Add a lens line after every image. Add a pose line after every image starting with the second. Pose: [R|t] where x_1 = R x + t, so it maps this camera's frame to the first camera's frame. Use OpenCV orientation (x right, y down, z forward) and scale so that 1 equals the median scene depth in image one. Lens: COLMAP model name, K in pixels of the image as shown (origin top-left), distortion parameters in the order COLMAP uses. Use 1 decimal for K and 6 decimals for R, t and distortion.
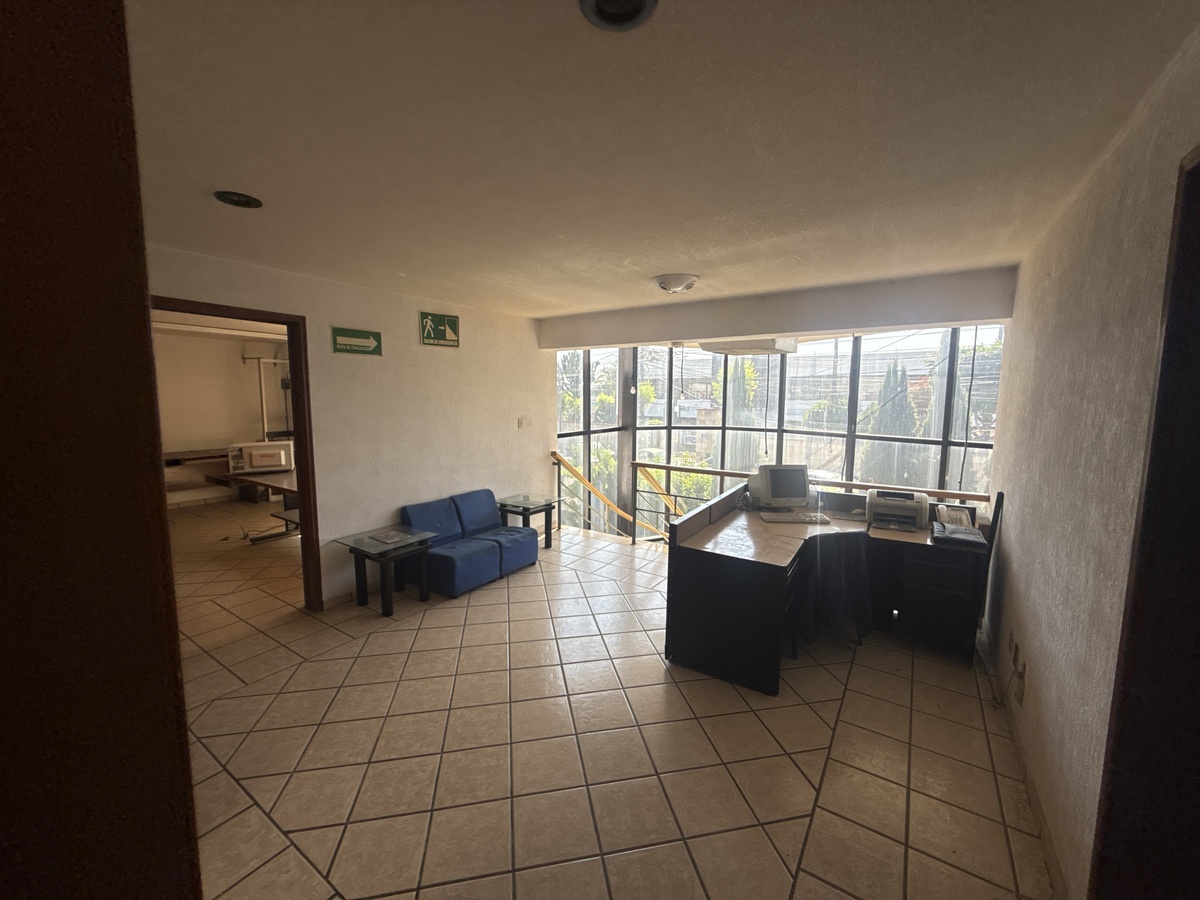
lens RADIAL K [[476.9, 0, 596.8], [0, 476.9, 449.0], [0, 0, 1]] dist [0.007479, -0.000341]
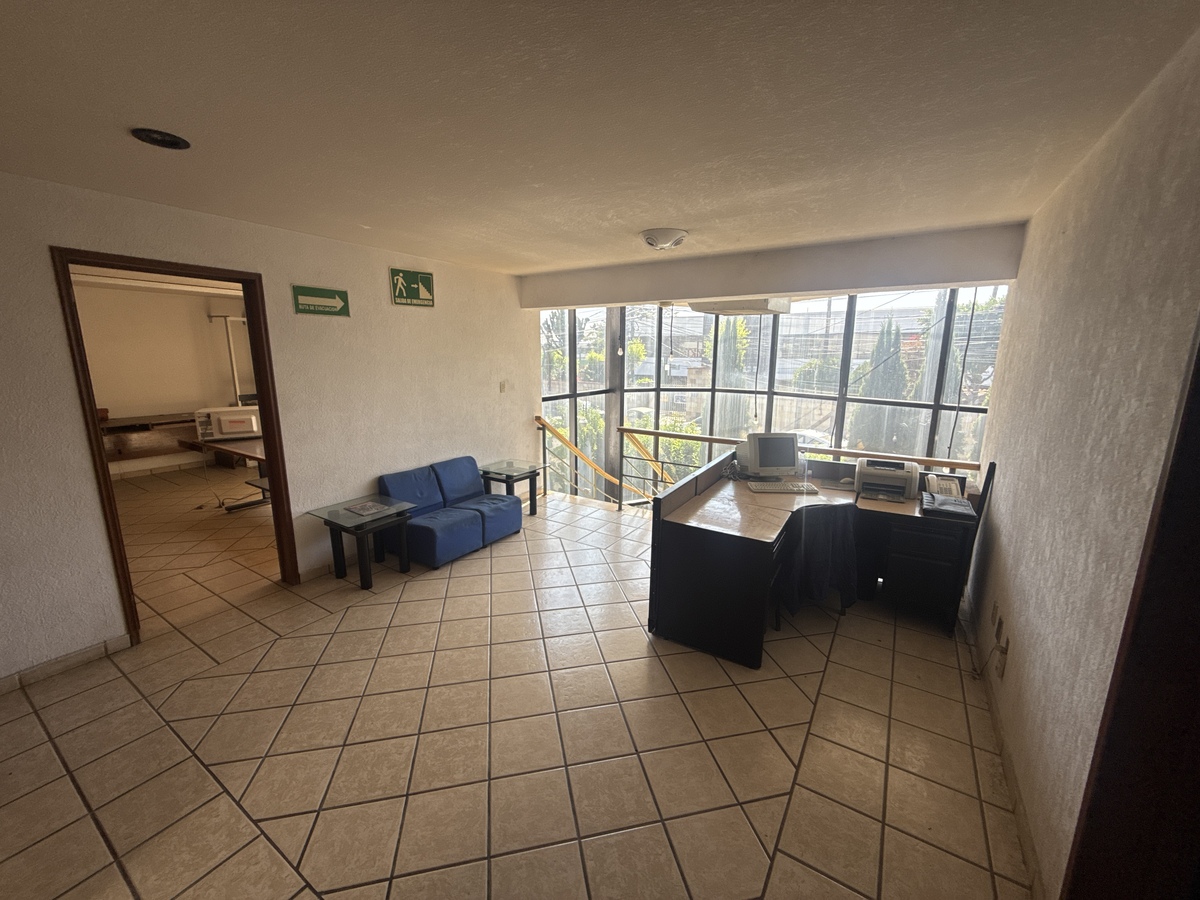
lens RADIAL K [[476.9, 0, 597.1], [0, 476.9, 448.2], [0, 0, 1]] dist [0.007479, -0.000341]
pose [[0.999778, -0.003977, 0.020688, 0.016538], [0.002186, 0.996305, 0.085860, -0.022473], [-0.020953, -0.085796, 0.996092, 0.045297]]
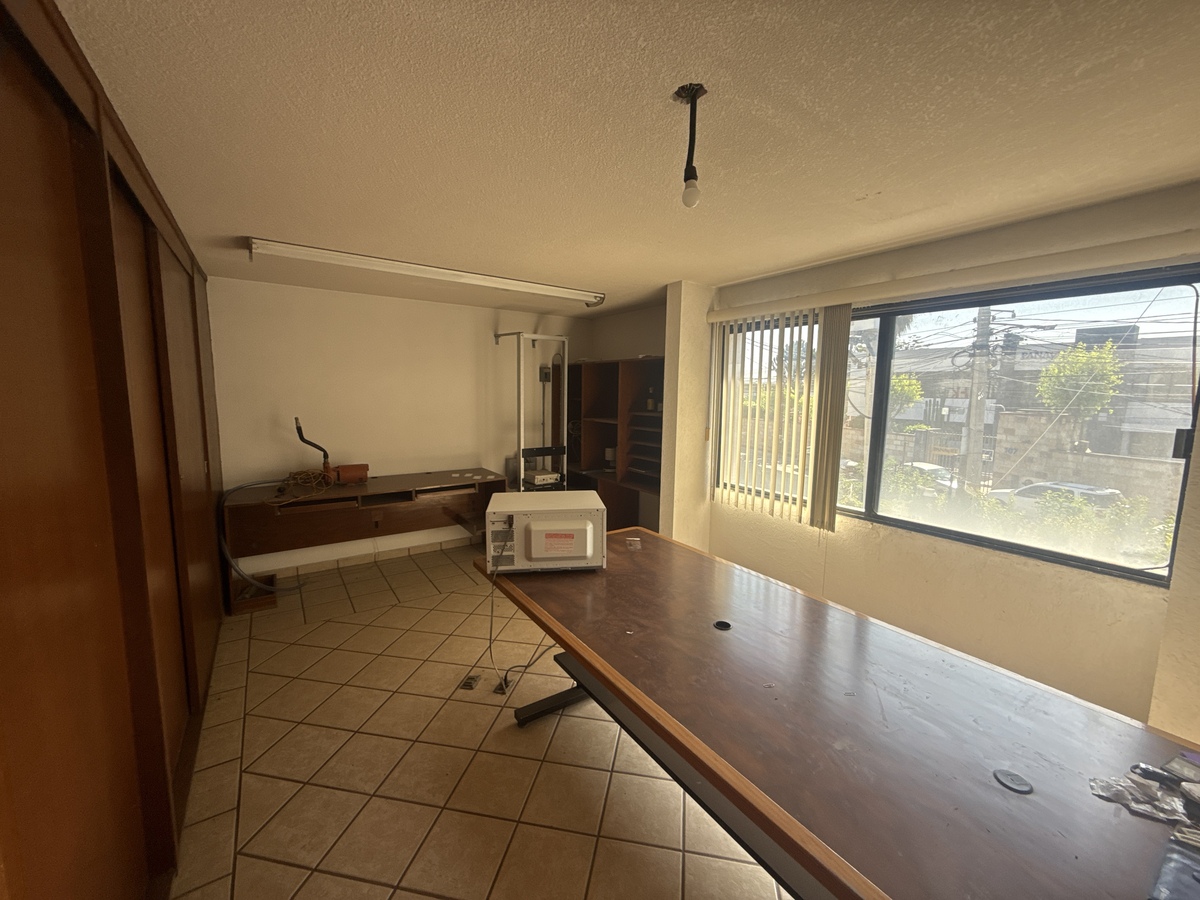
lens RADIAL K [[476.9, 0, 596.1], [0, 476.9, 448.2], [0, 0, 1]] dist [0.007479, -0.000341]
pose [[0.928604, 0.053548, -0.367188, -0.834390], [-0.050504, 0.998563, 0.017901, -0.119779], [0.367619, 0.001922, 0.929975, 1.014348]]
